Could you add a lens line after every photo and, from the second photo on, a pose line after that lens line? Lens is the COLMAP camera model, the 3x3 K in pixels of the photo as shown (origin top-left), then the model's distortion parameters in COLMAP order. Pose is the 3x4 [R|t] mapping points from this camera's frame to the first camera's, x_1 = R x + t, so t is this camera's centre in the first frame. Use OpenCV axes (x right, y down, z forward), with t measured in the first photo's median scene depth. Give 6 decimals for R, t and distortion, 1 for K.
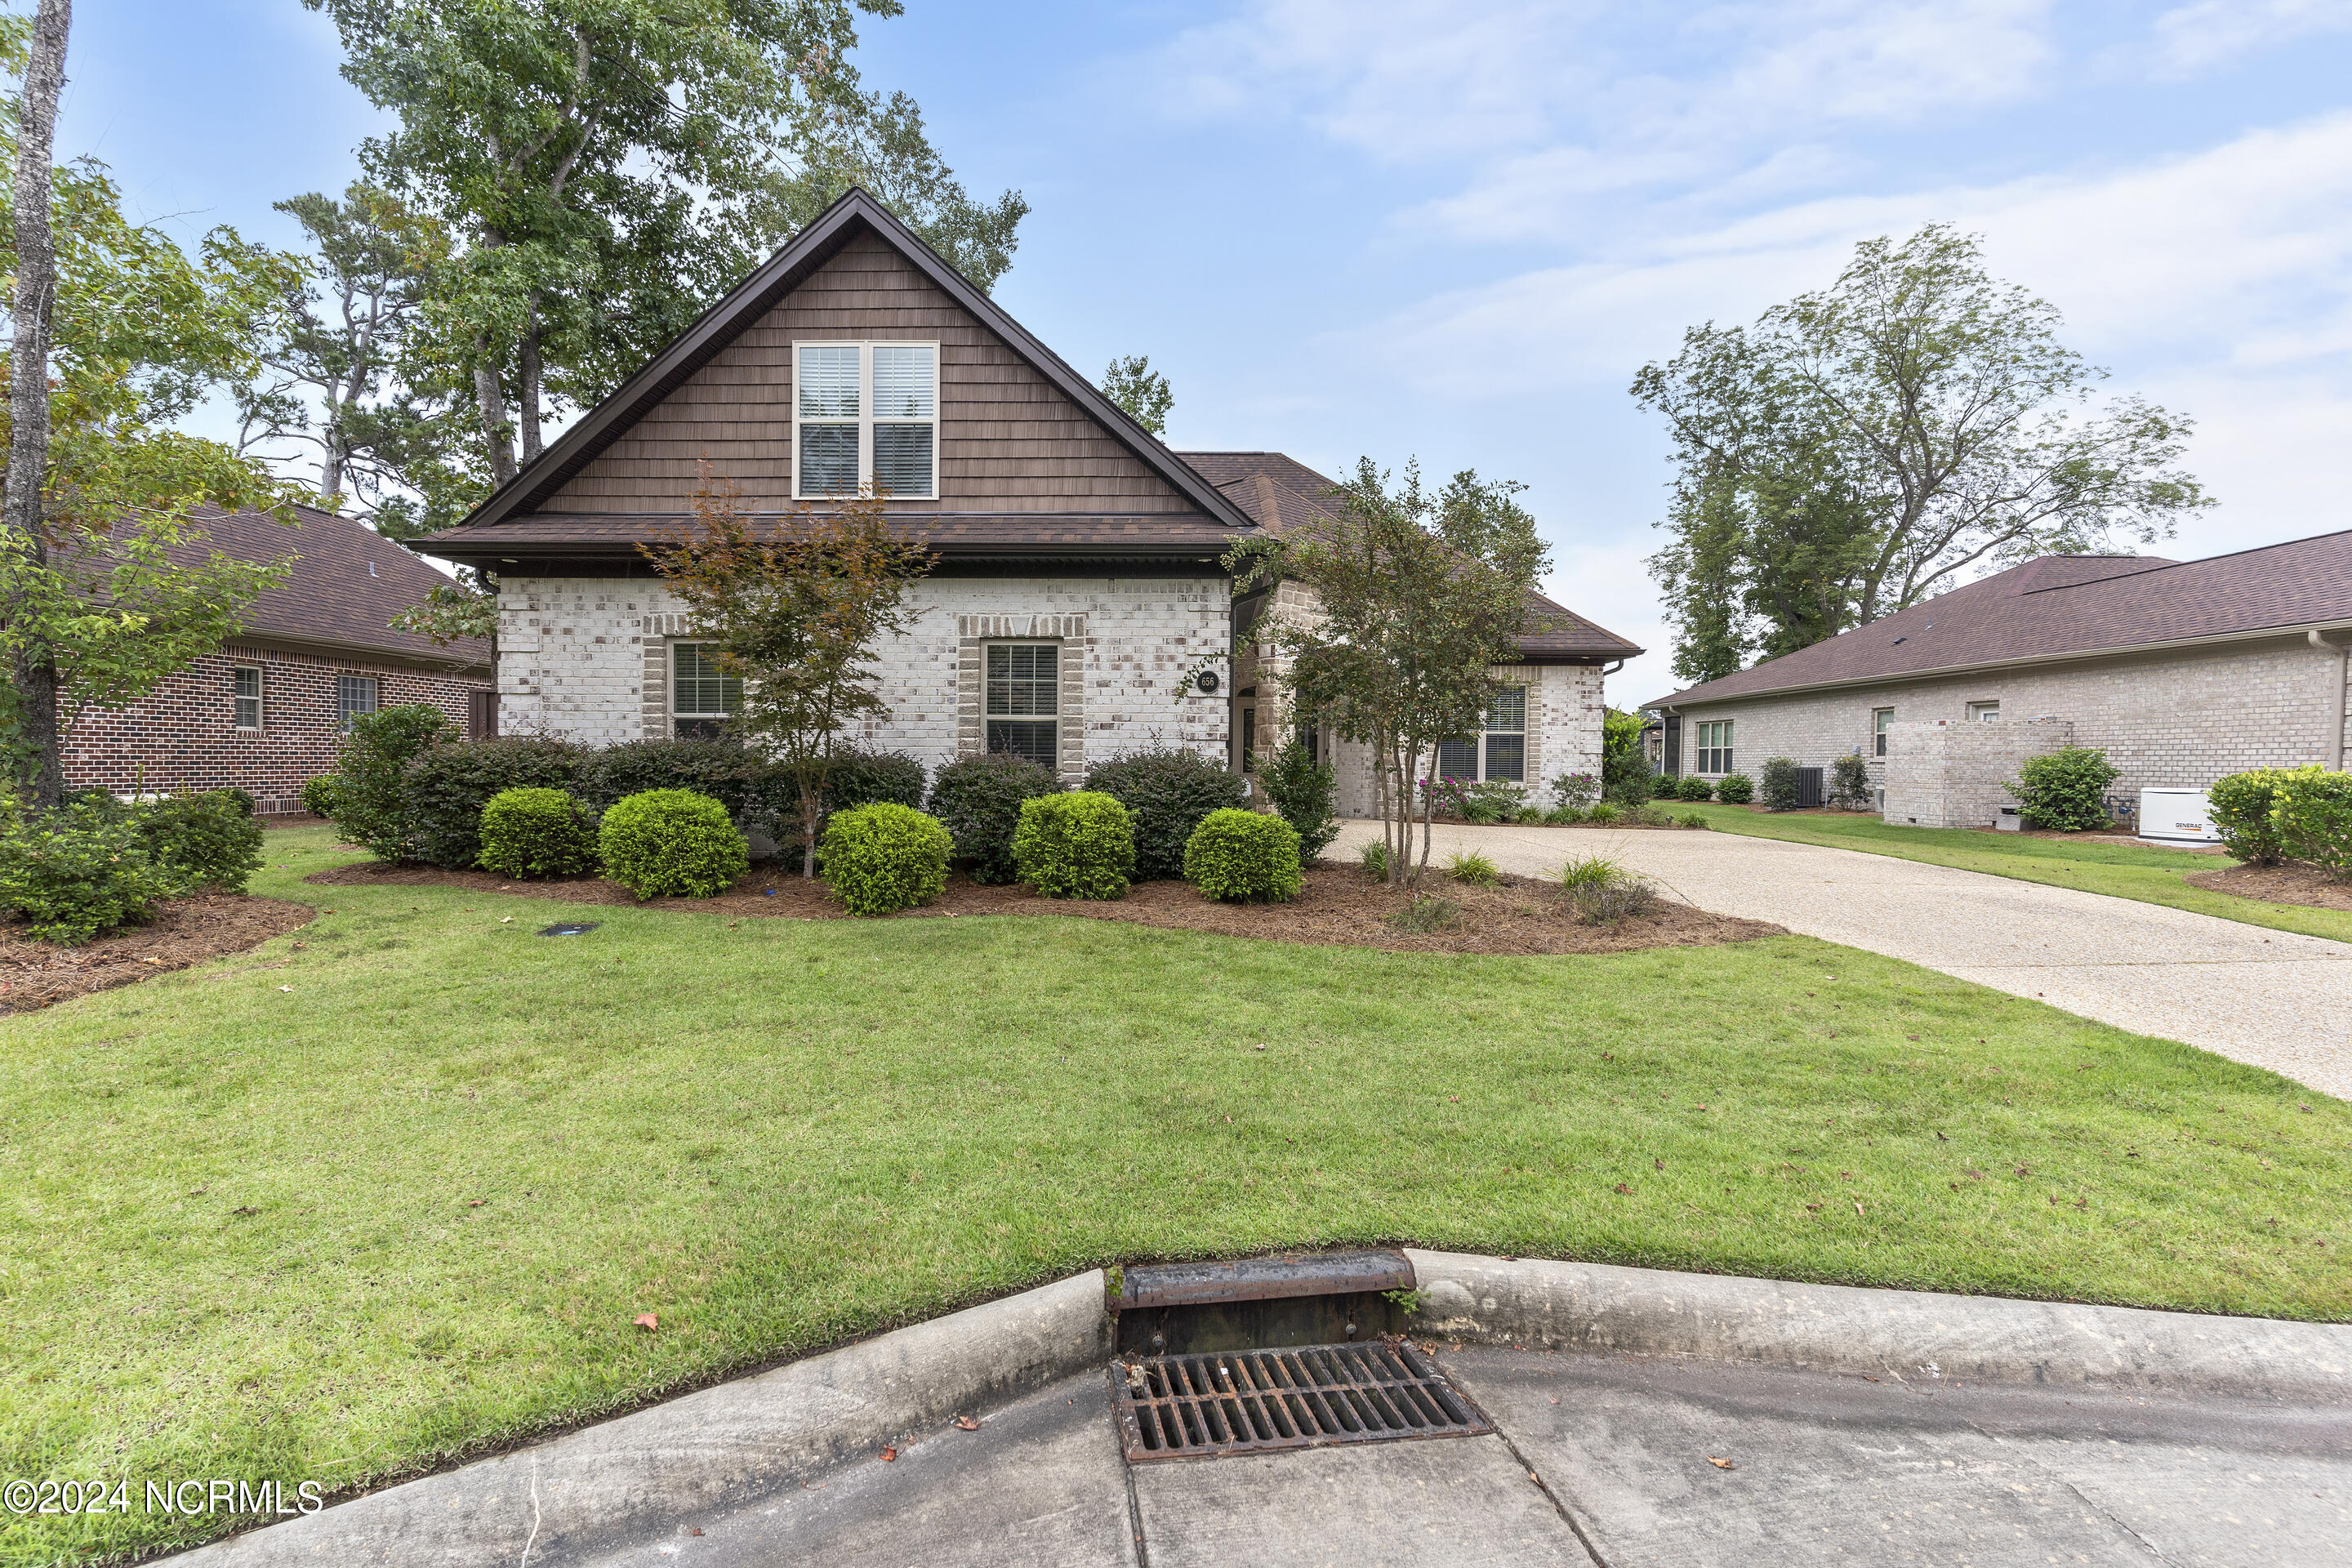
lens RADIAL K [[1145.6, 0, 1177.6], [0, 1145.6, 785.7], [0, 0, 1]] dist [0.001490, -0.000550]
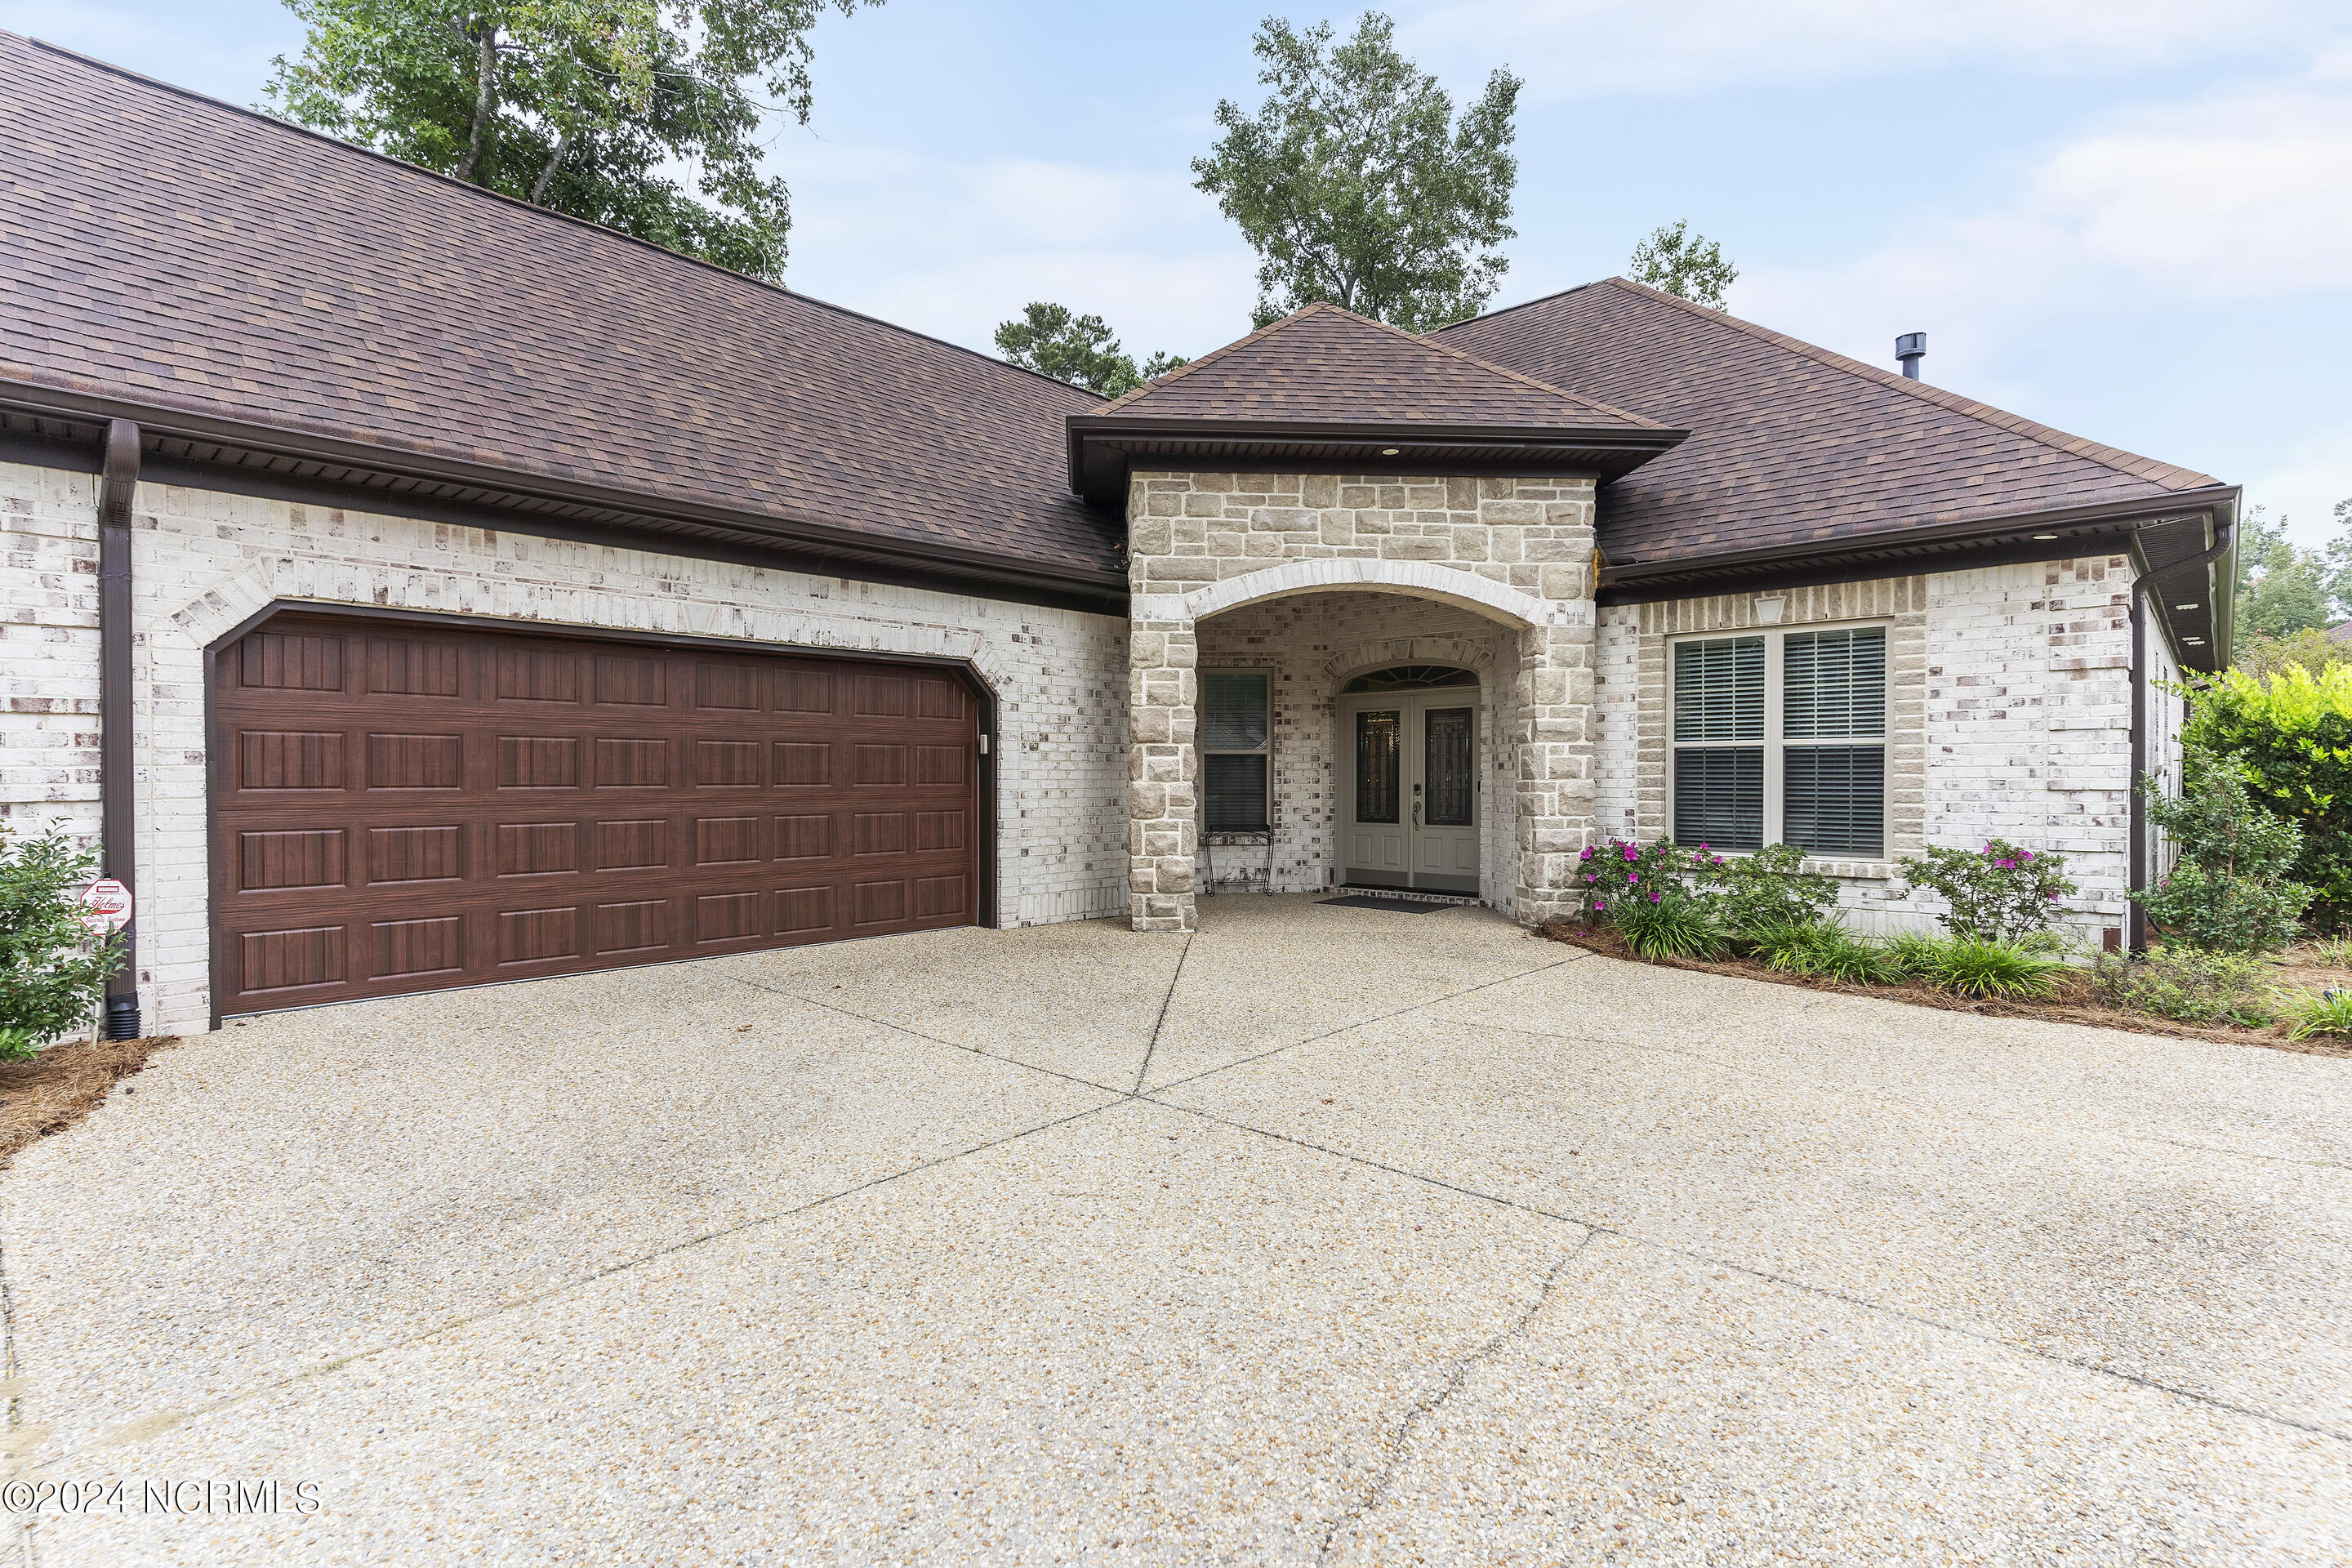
lens RADIAL K [[1123.1, 0, 1162.3], [0, 1123.1, 795.6], [0, 0, 1]] dist [0.002212, -0.000273]
pose [[0.736040, 0.000051, -0.676938, 0.386601], [-0.007411, 0.999941, -0.007982, -0.021013], [0.676897, 0.010891, 0.735997, 0.522839]]
